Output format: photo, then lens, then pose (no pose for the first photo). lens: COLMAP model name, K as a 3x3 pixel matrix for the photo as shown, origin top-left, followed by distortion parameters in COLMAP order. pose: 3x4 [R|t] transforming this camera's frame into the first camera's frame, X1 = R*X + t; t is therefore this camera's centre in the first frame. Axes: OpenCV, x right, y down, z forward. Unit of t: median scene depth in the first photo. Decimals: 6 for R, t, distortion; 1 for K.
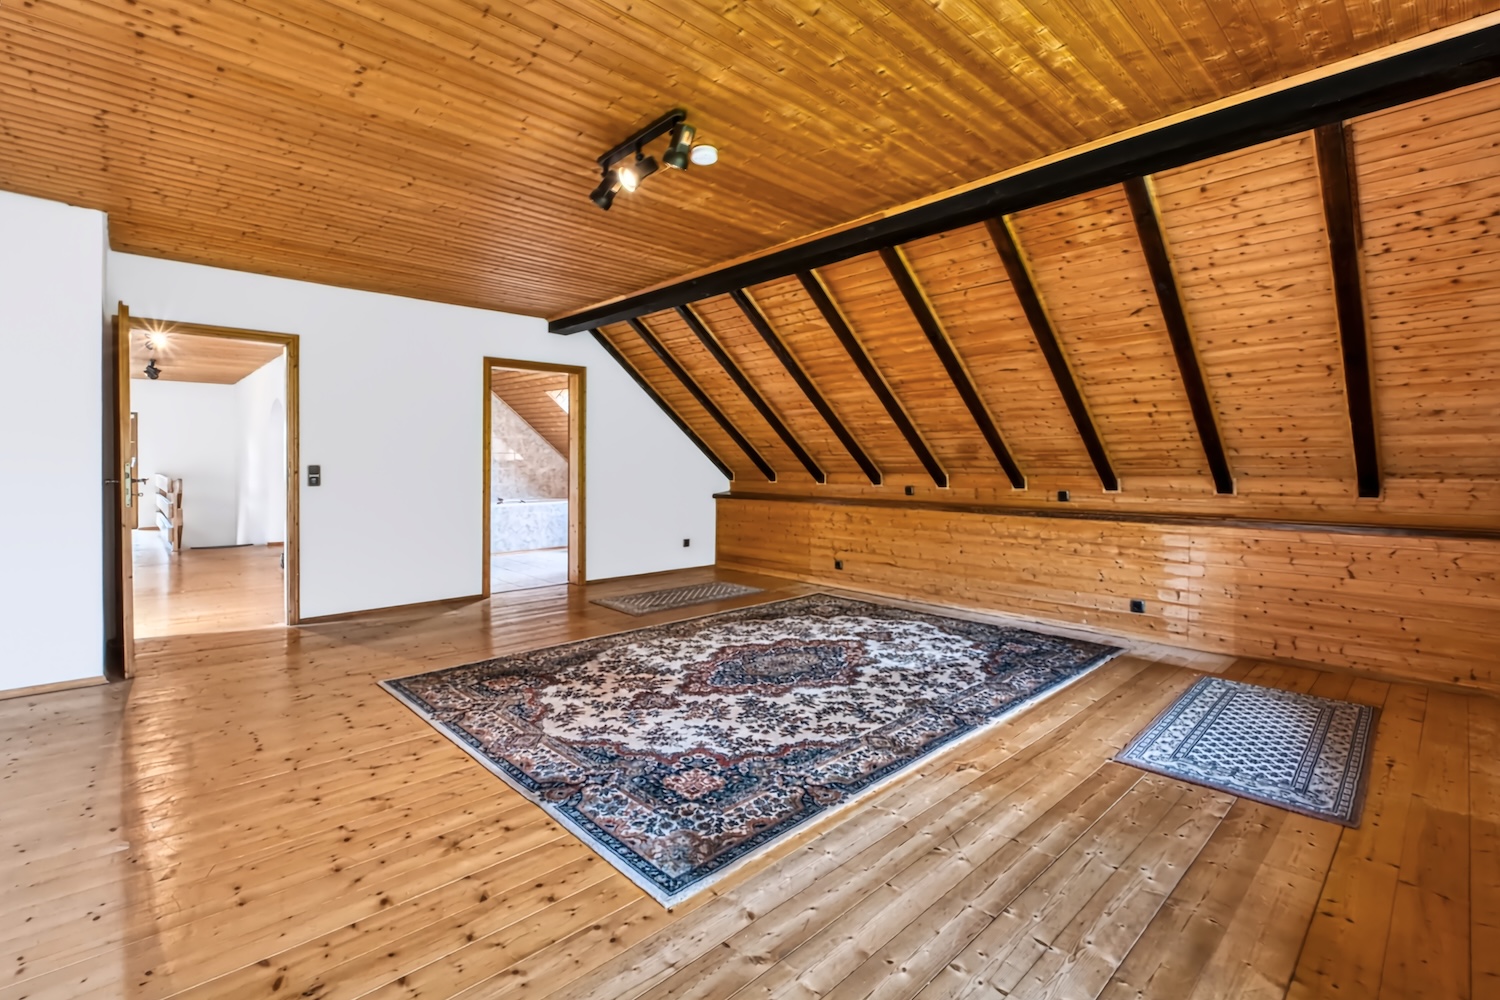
lens RADIAL K [[677.4, 0, 751.3], [0, 677.4, 460.2], [0, 0, 1]] dist [-0.001421, -0.000083]
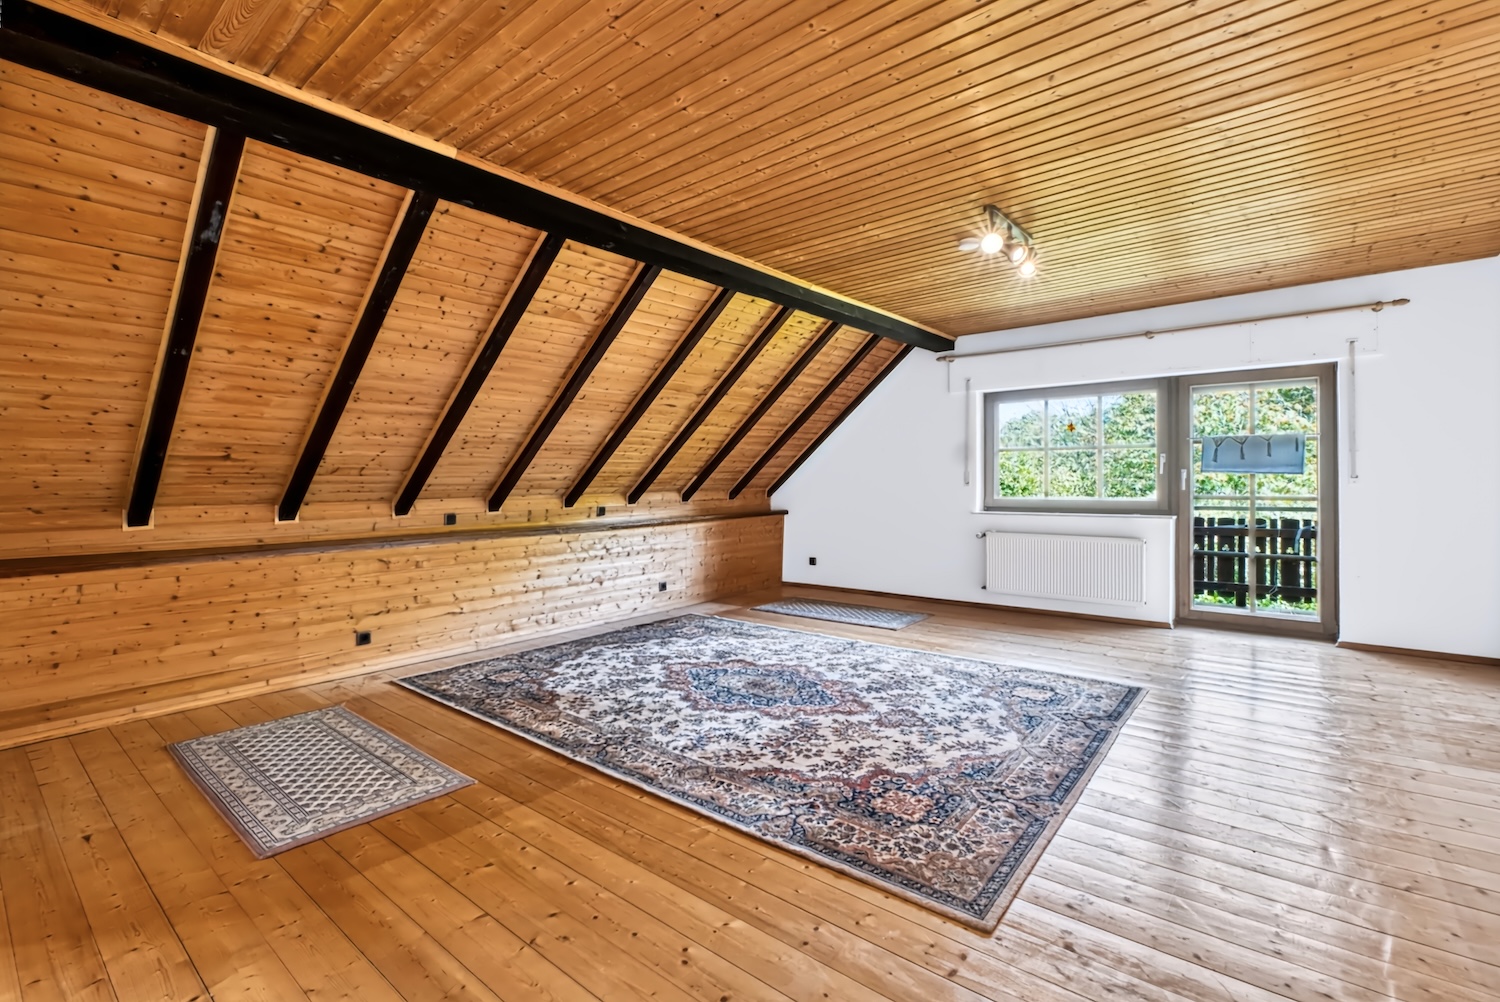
lens RADIAL K [[677.4, 0, 751.3], [0, 677.4, 461.2], [0, 0, 1]] dist [-0.001421, -0.000083]
pose [[-0.118592, 0.024878, 0.992631, -1.002195], [0.010936, 0.999658, -0.023747, -0.001768], [-0.992883, 0.008039, -0.118824, 1.195718]]
